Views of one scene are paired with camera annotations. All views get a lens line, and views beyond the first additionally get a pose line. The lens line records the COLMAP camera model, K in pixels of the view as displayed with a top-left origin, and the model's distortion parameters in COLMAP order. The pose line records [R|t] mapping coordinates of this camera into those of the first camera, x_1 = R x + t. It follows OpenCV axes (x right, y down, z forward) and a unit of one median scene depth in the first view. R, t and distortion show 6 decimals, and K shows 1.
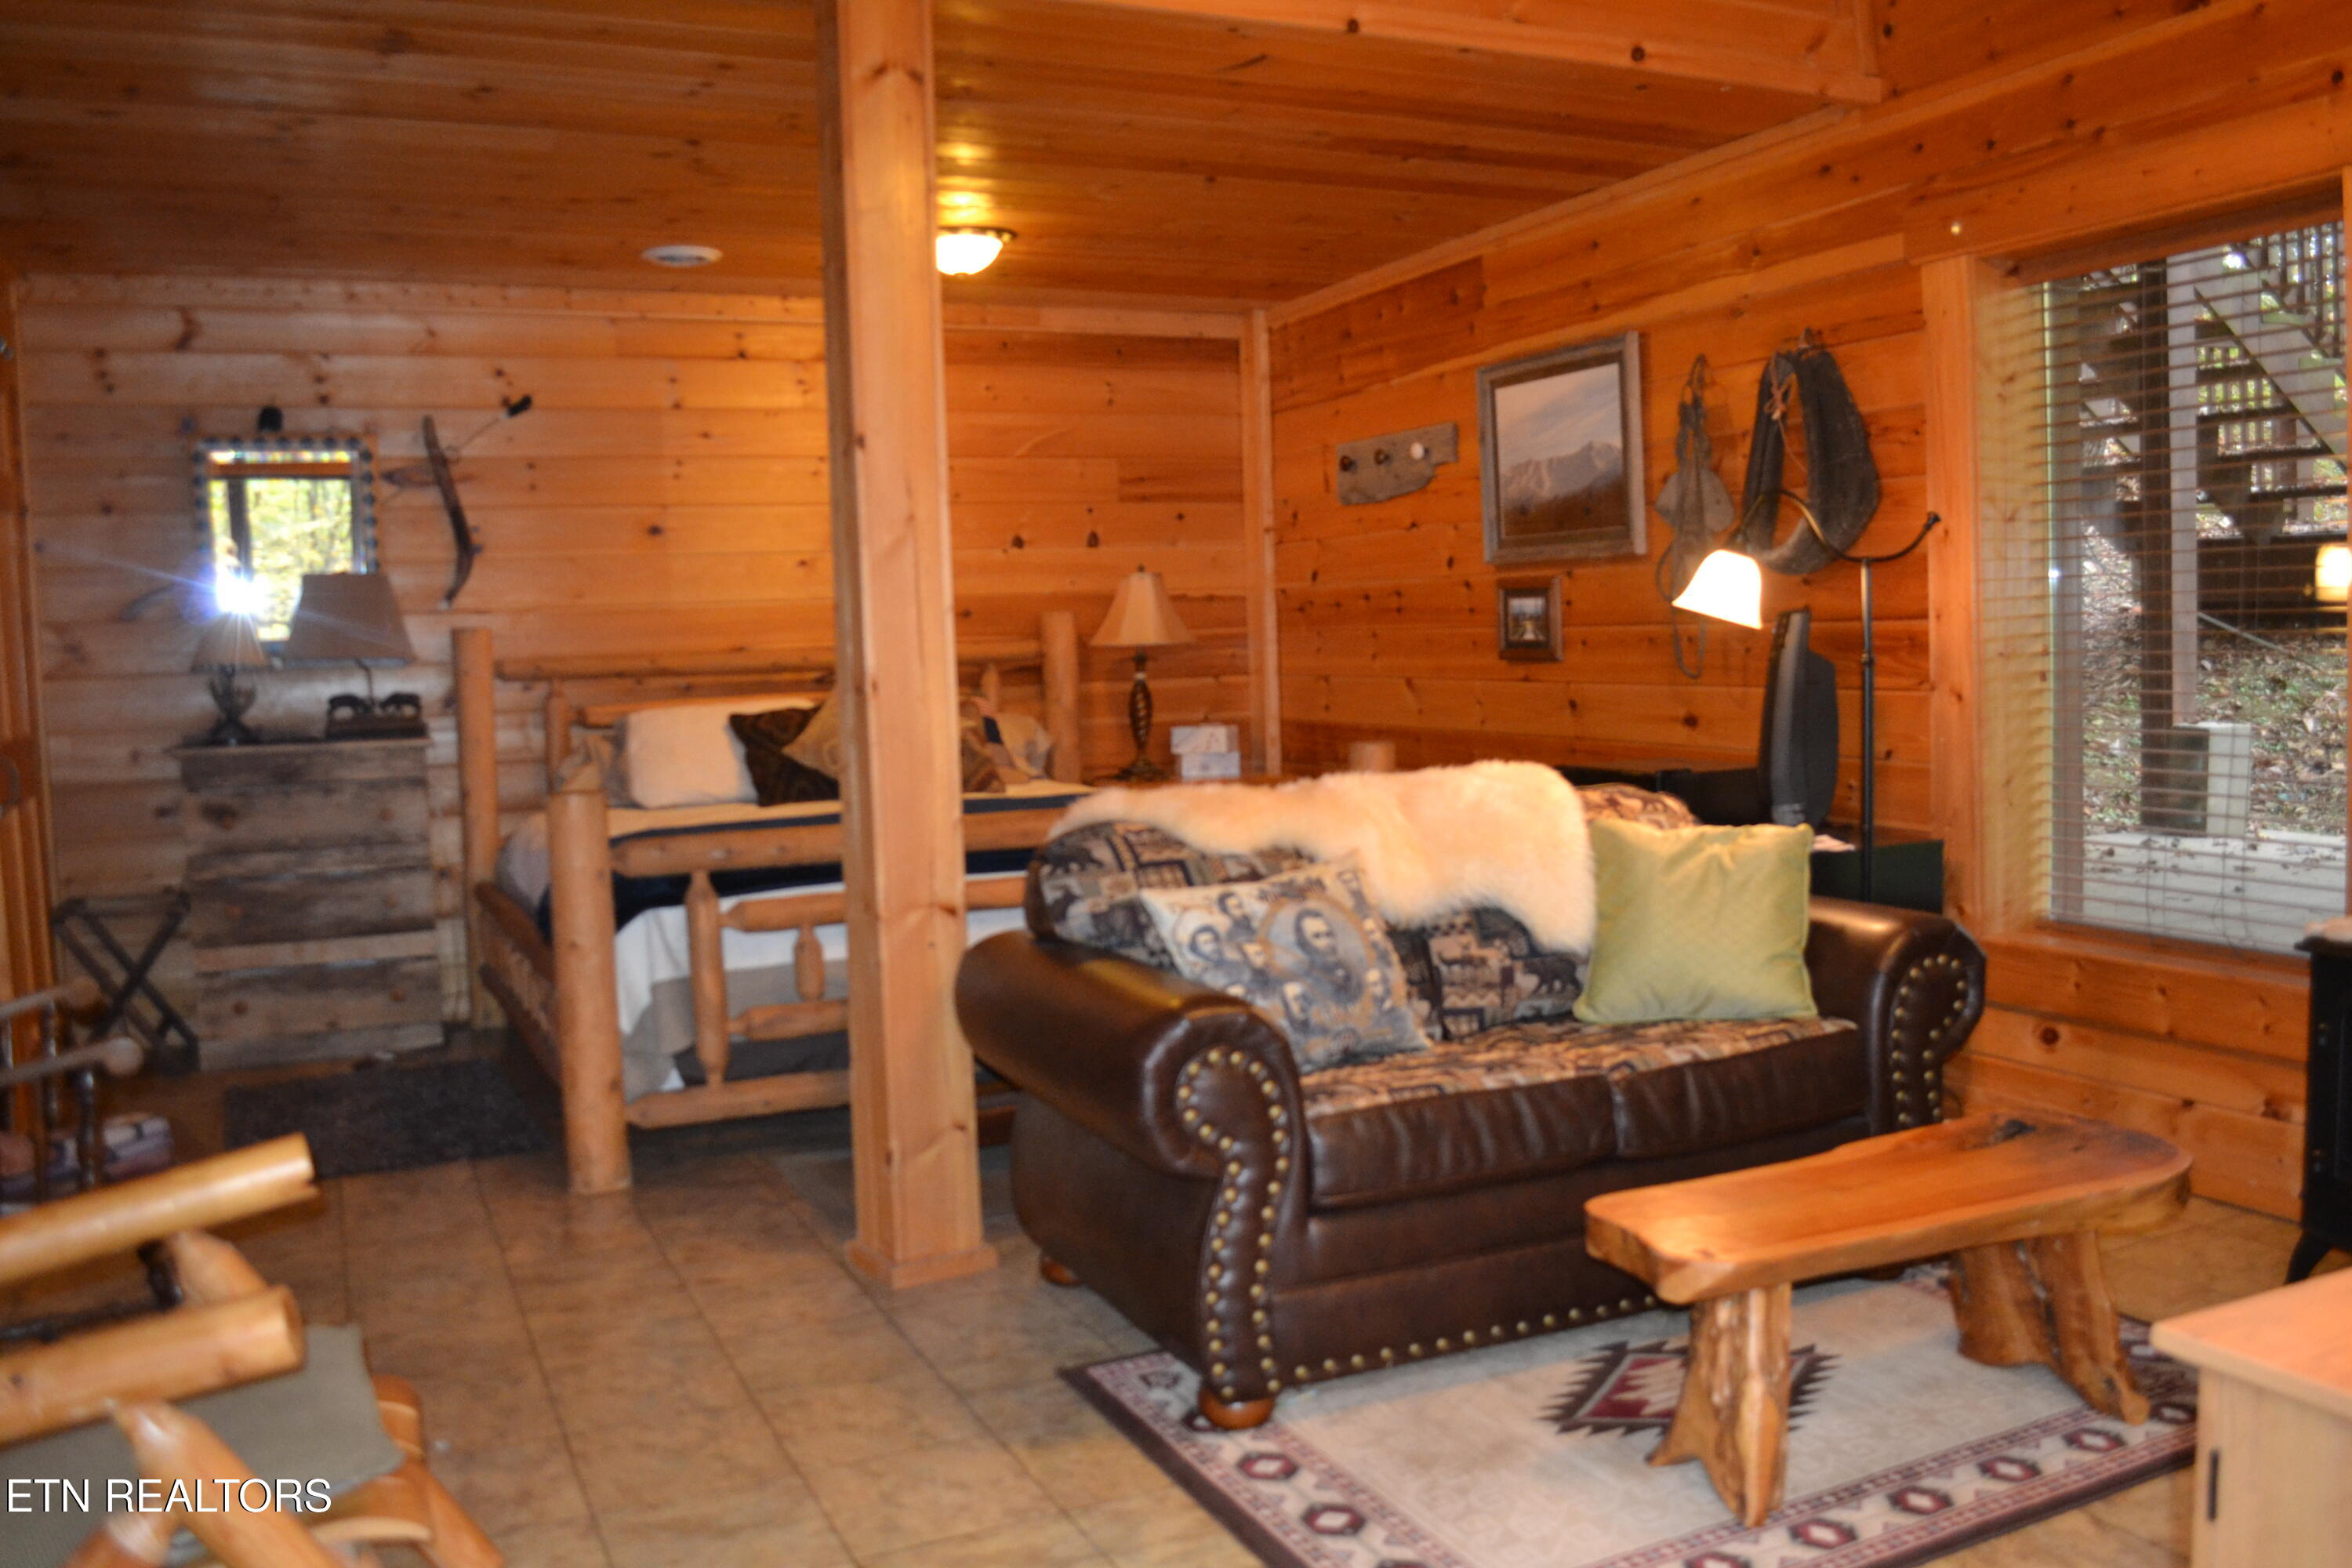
lens RADIAL K [[1906.0, 0, 1184.6], [0, 1906.0, 788.4], [0, 0, 1]] dist [-0.082431, 0.008874]
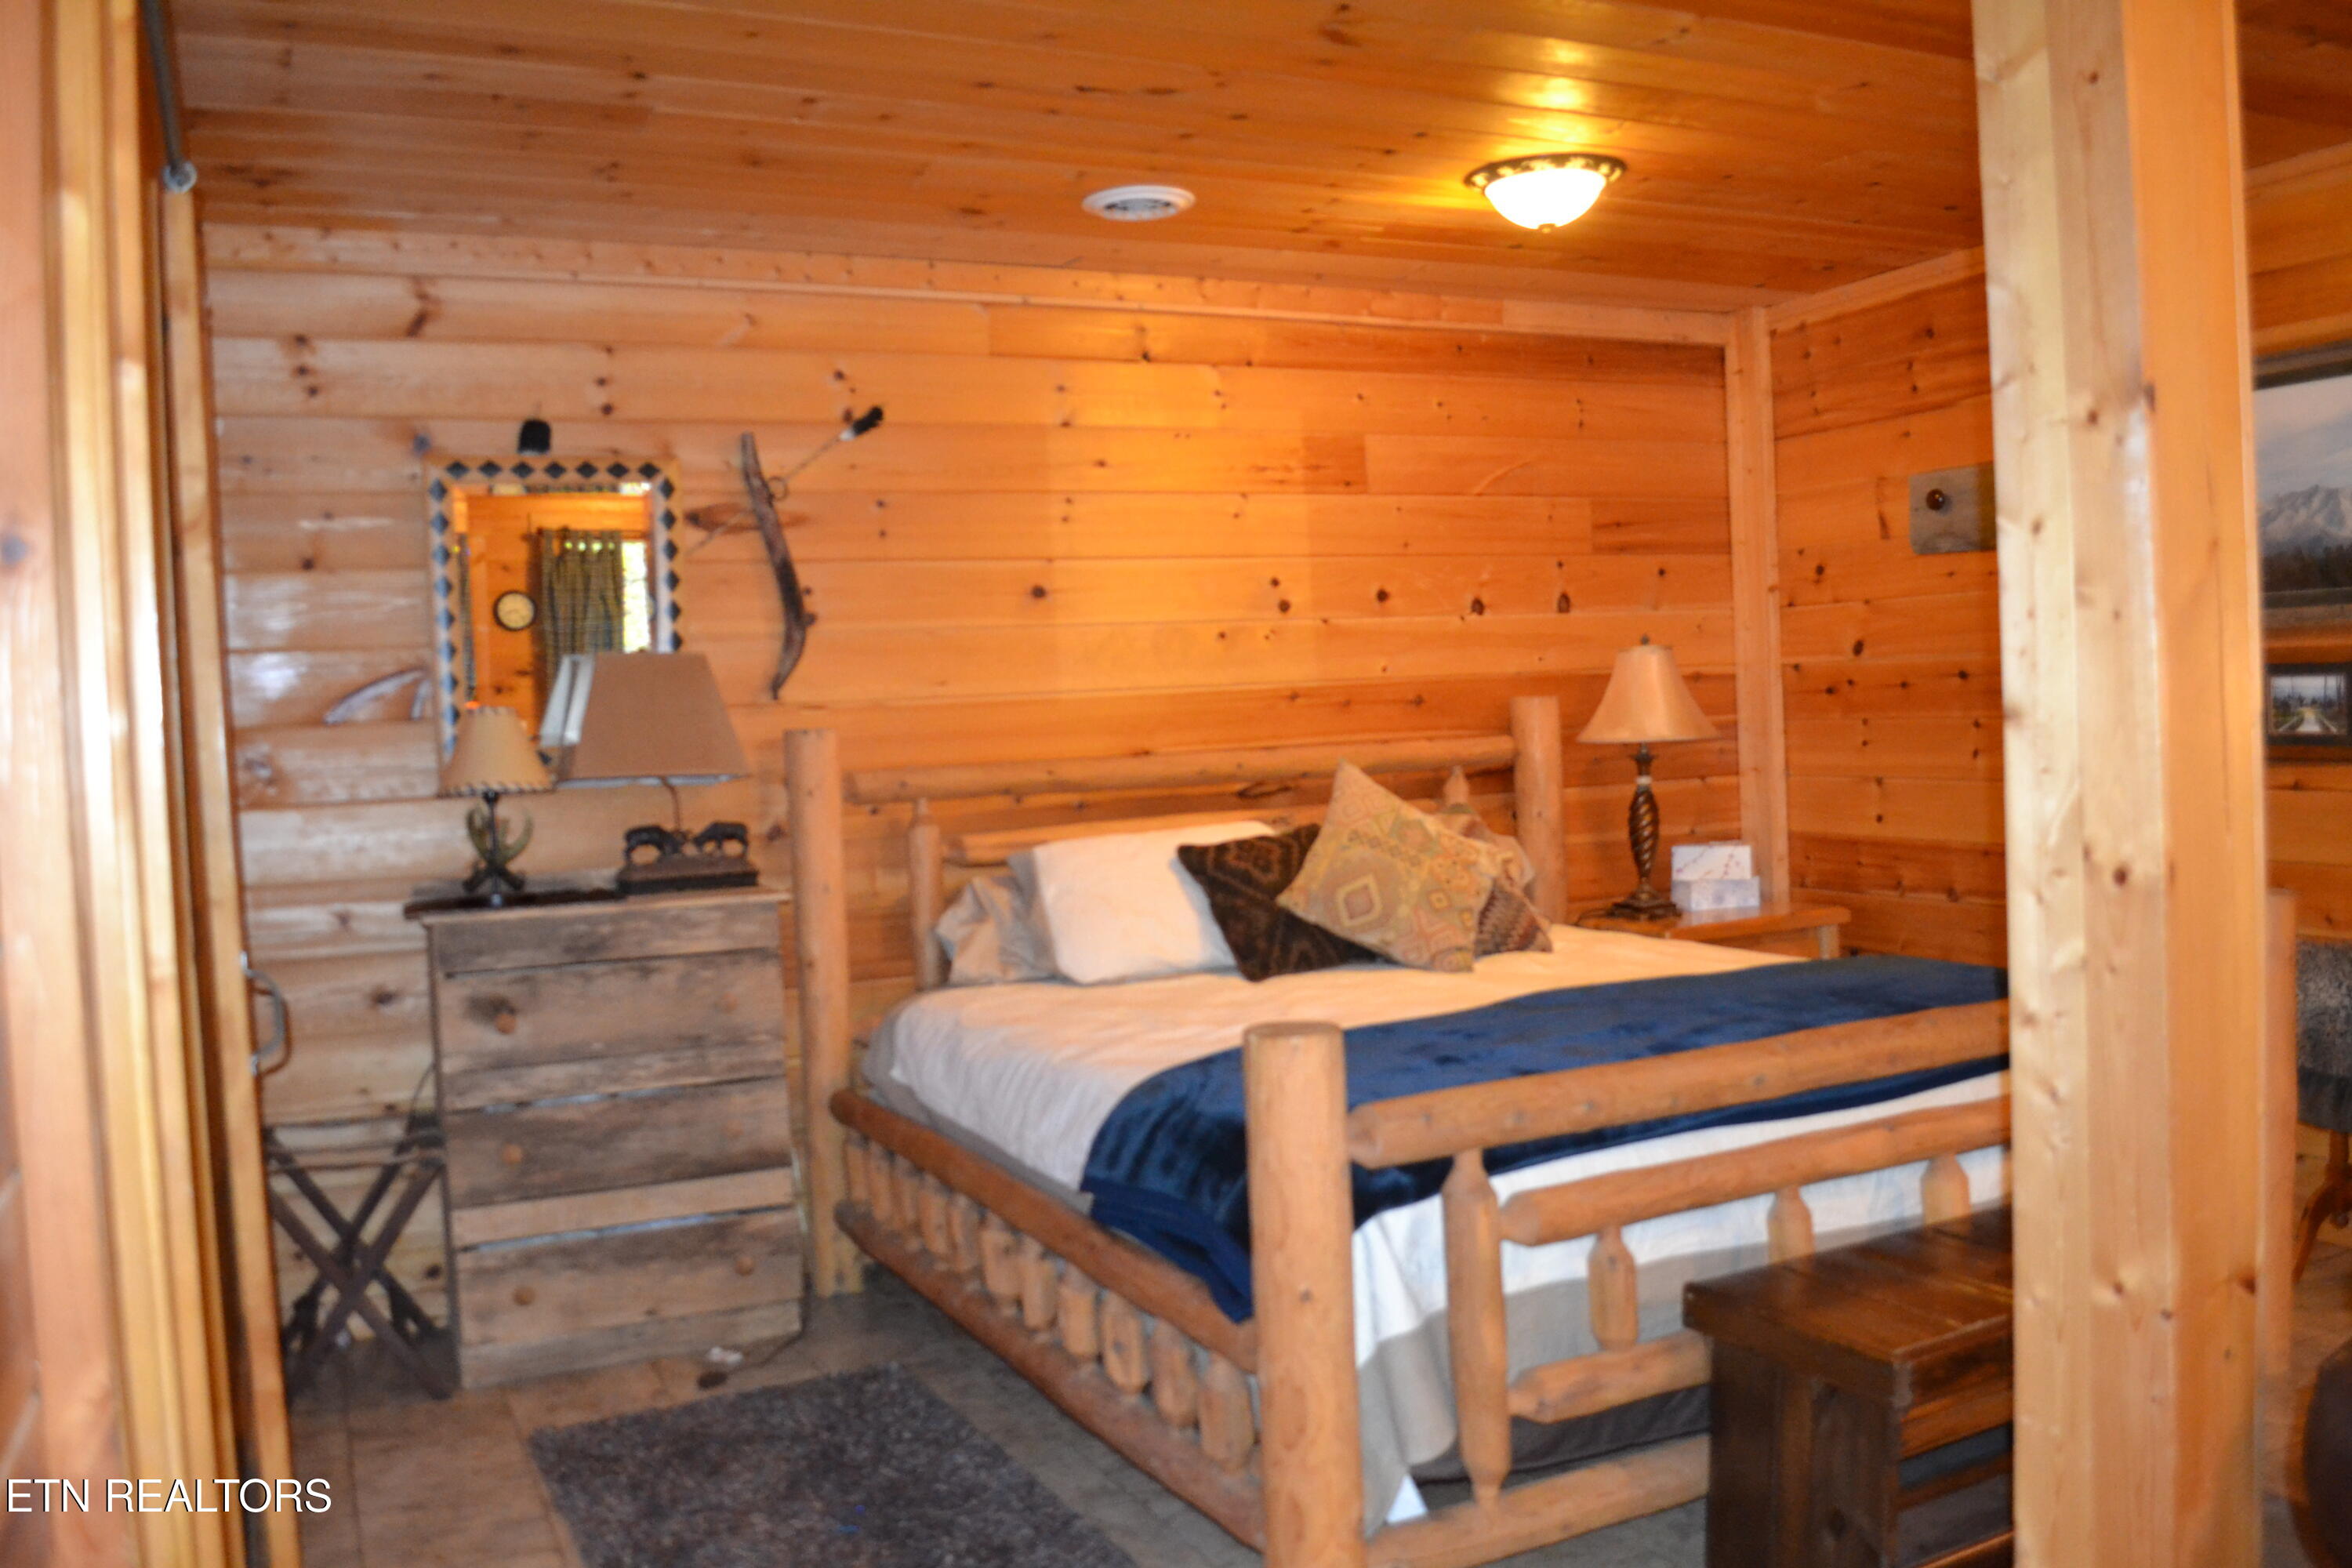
lens RADIAL K [[1906.0, 0, 1167.5], [0, 1906.0, 785.4], [0, 0, 1]] dist [-0.082431, 0.008874]
pose [[0.999846, -0.012728, 0.012060, -0.250223], [0.013199, 0.999118, -0.039864, -0.033261], [-0.011542, 0.040017, 0.999132, 0.278093]]
